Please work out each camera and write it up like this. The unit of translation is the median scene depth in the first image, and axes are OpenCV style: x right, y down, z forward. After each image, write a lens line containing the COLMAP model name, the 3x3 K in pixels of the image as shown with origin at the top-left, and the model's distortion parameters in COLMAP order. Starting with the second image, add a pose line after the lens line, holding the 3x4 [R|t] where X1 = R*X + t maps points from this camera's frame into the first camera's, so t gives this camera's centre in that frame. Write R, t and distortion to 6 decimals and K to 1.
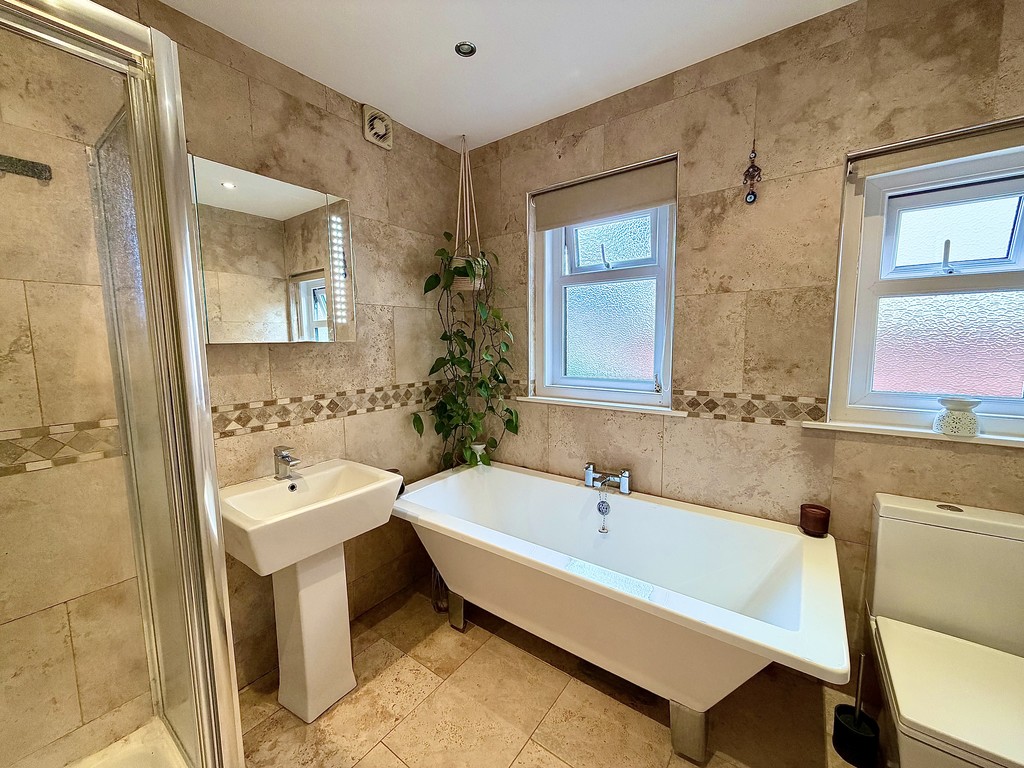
lens RADIAL K [[404.9, 0, 512.7], [0, 404.9, 382.8], [0, 0, 1]] dist [-0.000839, 0.000465]
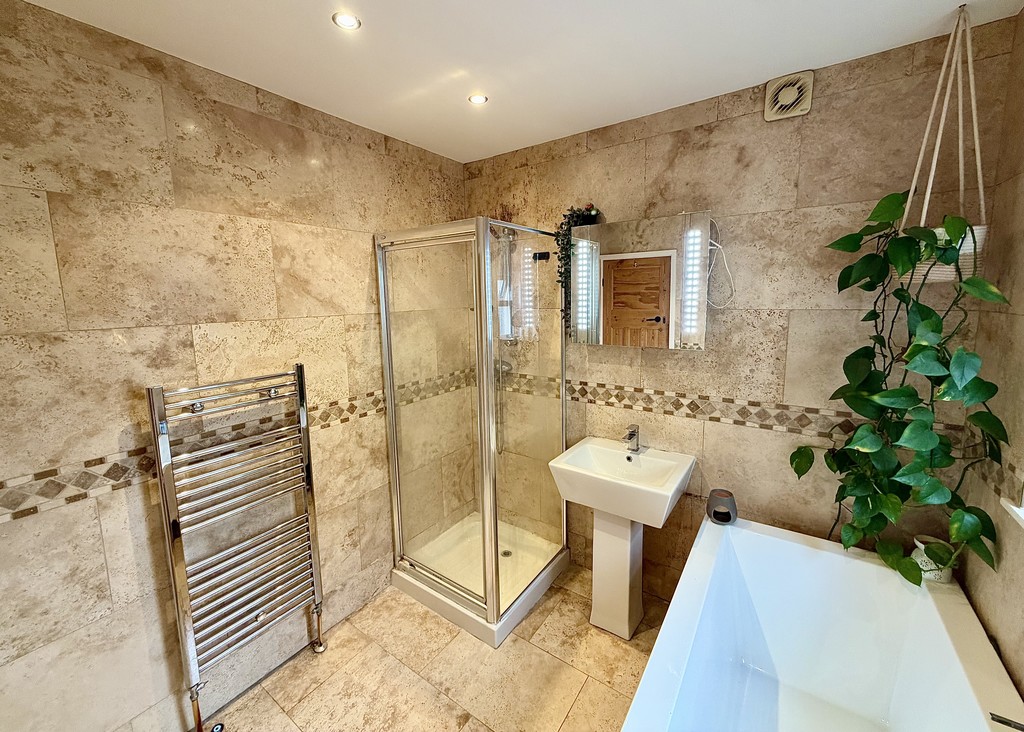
lens RADIAL K [[406.0, 0, 511.9], [0, 406.0, 349.1], [0, 0, 1]] dist [-0.001135, -0.000059]
pose [[0.021722, 0.143081, -0.989473, 0.576851], [-0.090010, 0.985967, 0.140599, -0.198787], [0.995704, 0.086009, 0.034296, 0.480265]]
